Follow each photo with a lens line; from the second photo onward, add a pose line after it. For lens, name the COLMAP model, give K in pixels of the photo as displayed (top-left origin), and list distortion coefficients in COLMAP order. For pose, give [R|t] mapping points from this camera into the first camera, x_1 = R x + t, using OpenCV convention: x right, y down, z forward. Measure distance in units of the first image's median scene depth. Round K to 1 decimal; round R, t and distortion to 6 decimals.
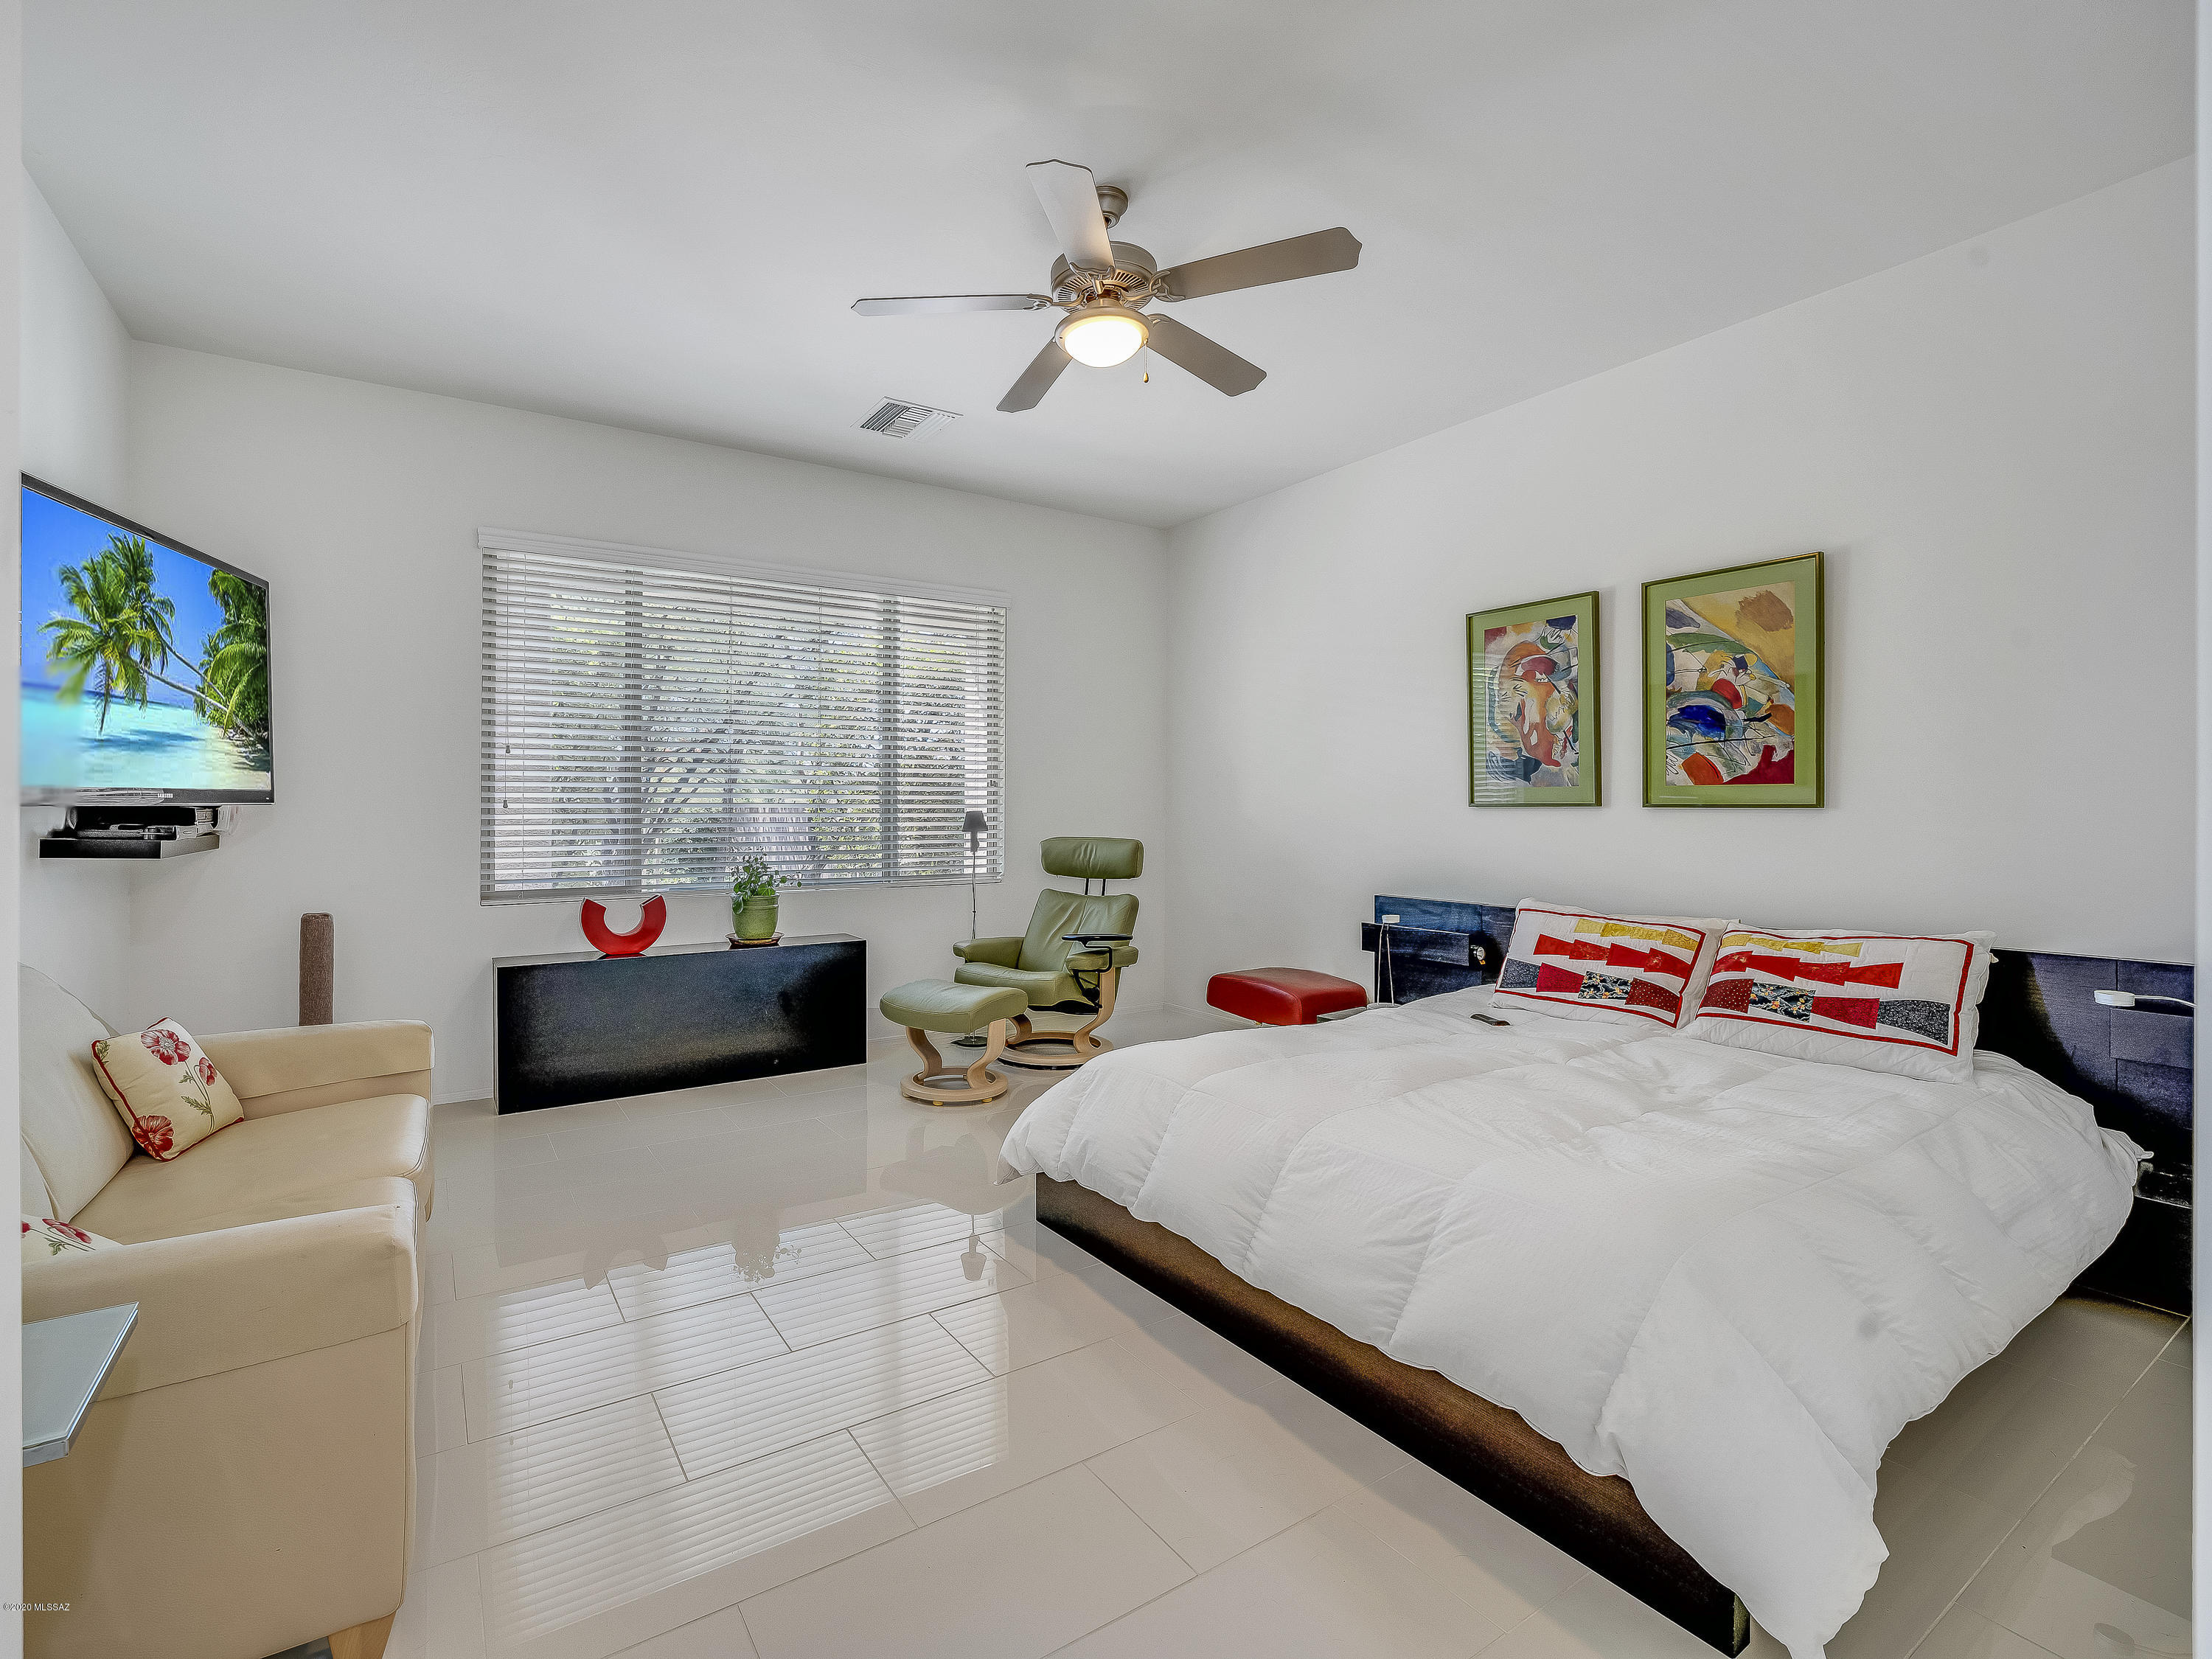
lens RADIAL K [[1062.6, 0, 1107.1], [0, 1062.6, 820.4], [0, 0, 1]] dist [-0.003759, -0.000043]
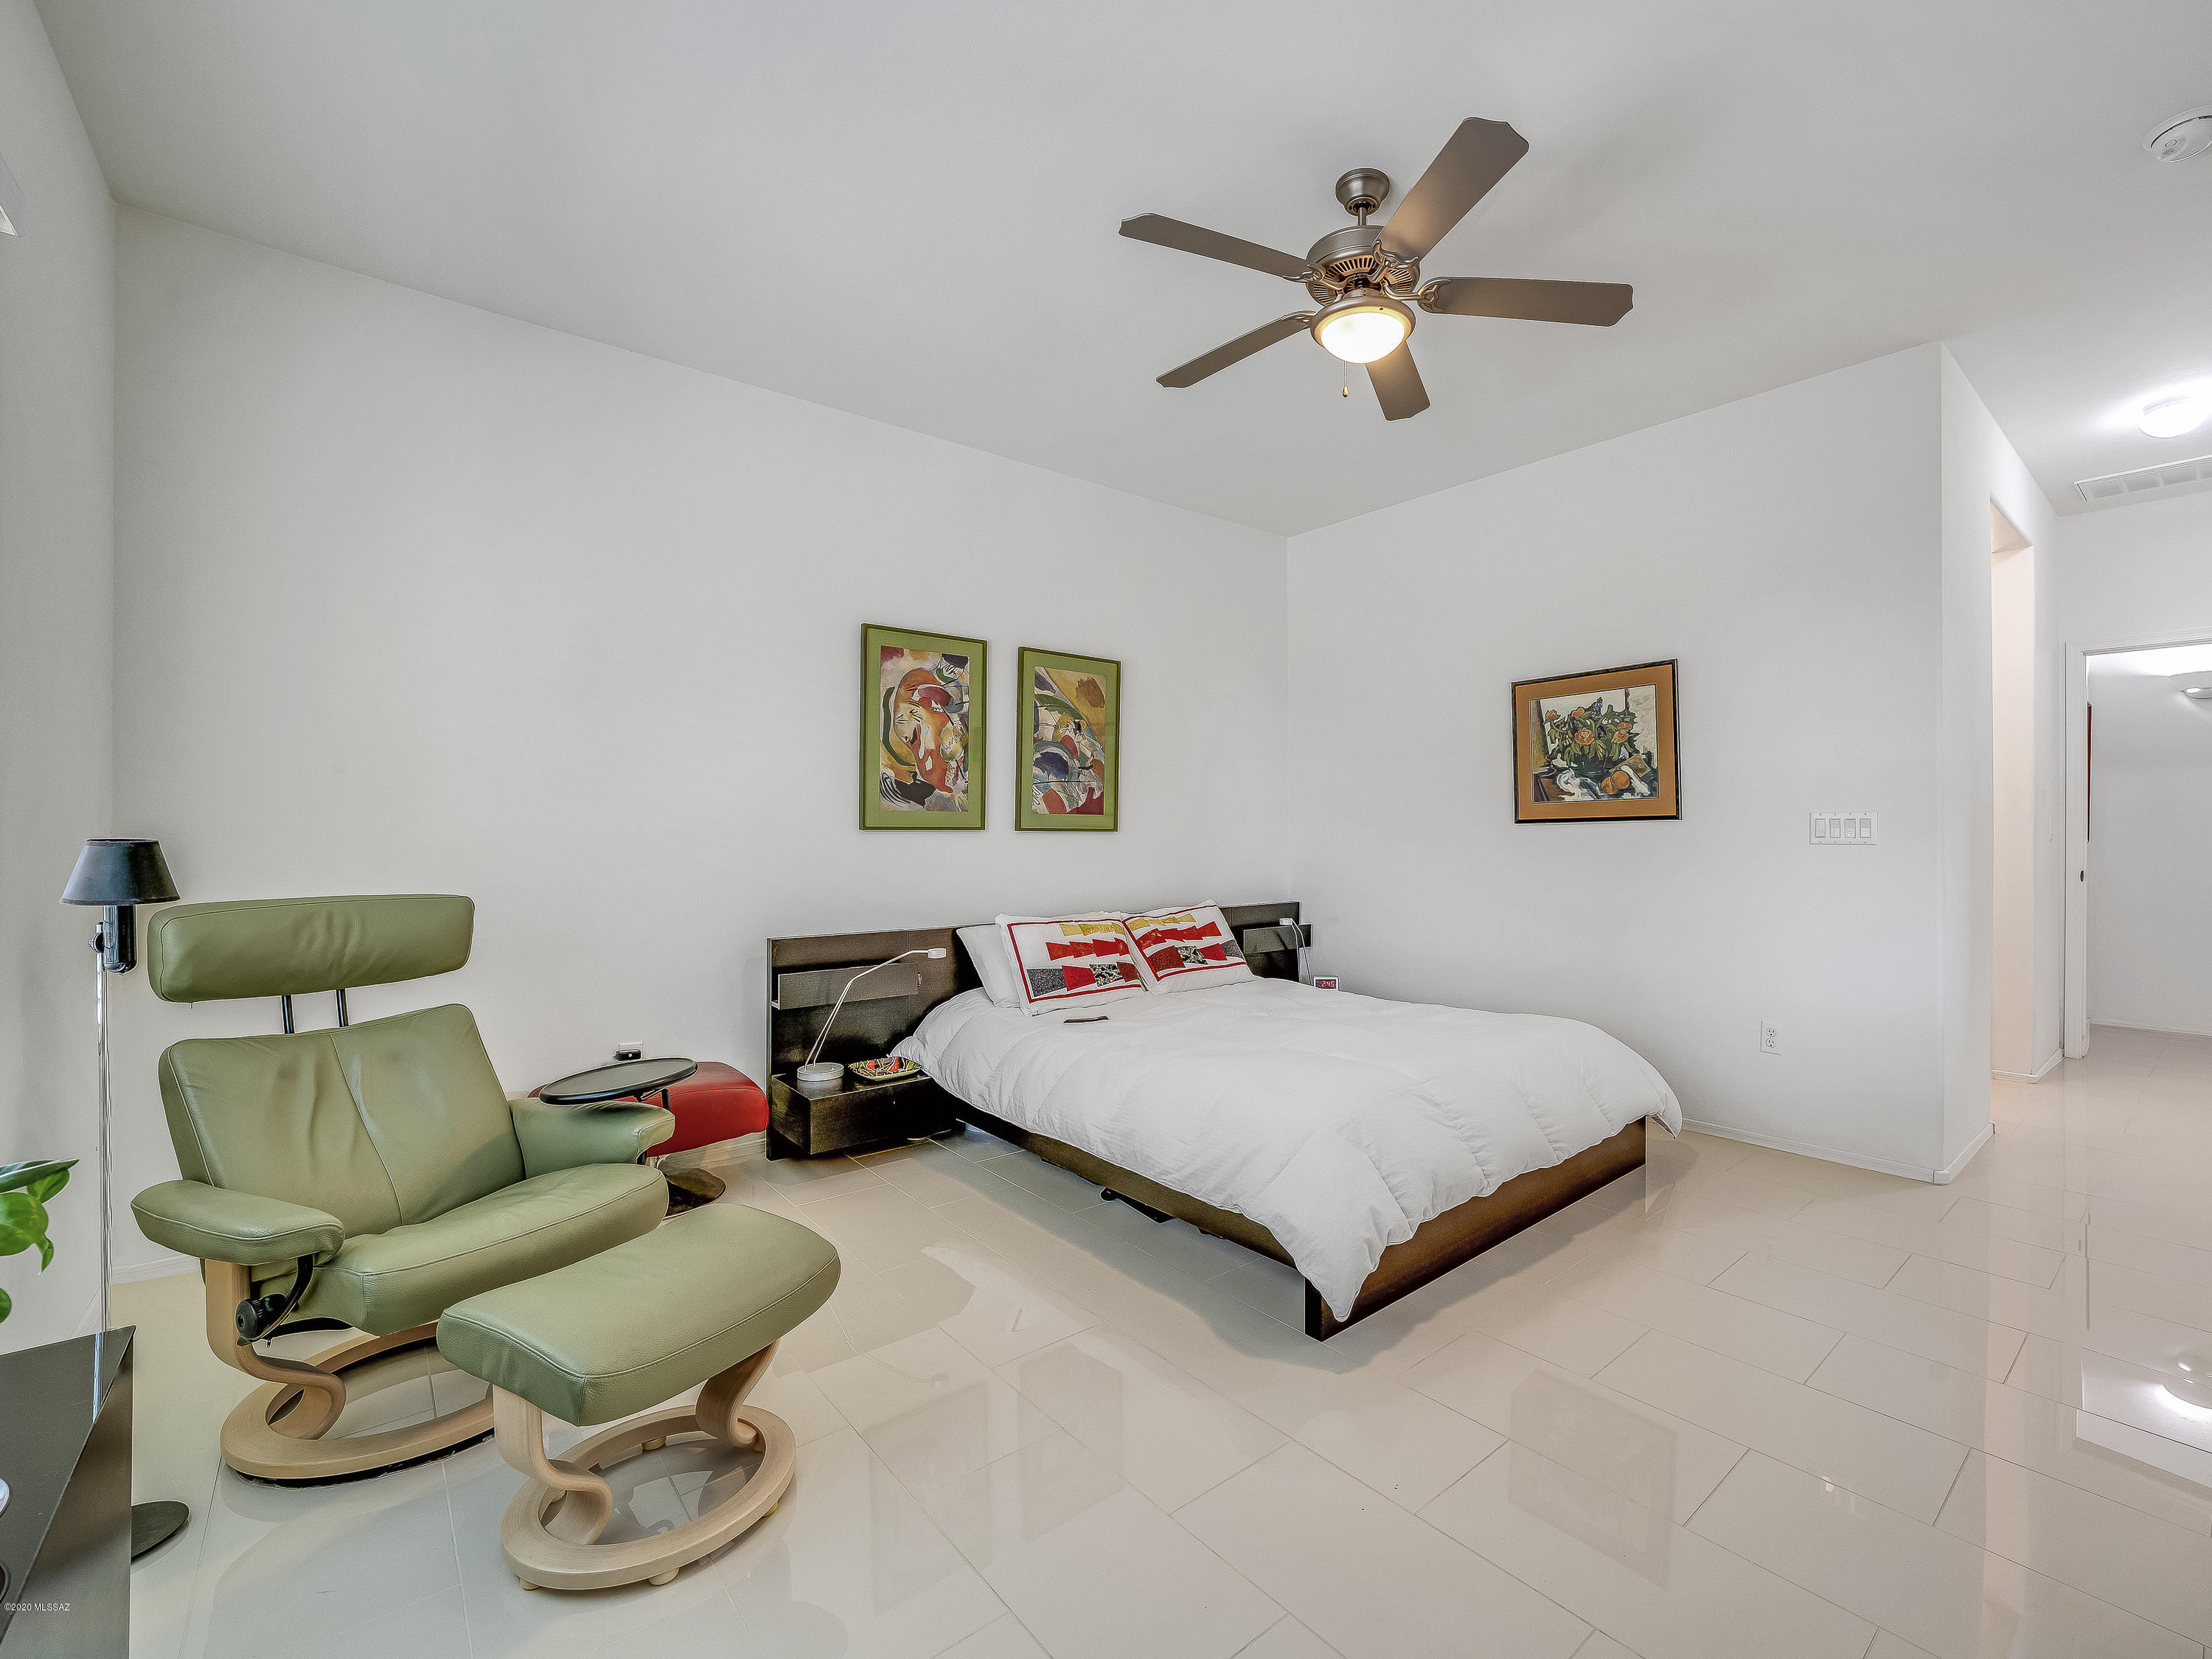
lens RADIAL K [[1062.6, 0, 1106.6], [0, 1062.6, 828.5], [0, 0, 1]] dist [-0.003759, -0.000043]
pose [[-0.144237, 0.006984, 0.989519, -0.687999], [0.013703, 0.999893, -0.005060, -0.007432], [-0.989448, 0.012830, -0.144317, 1.042078]]
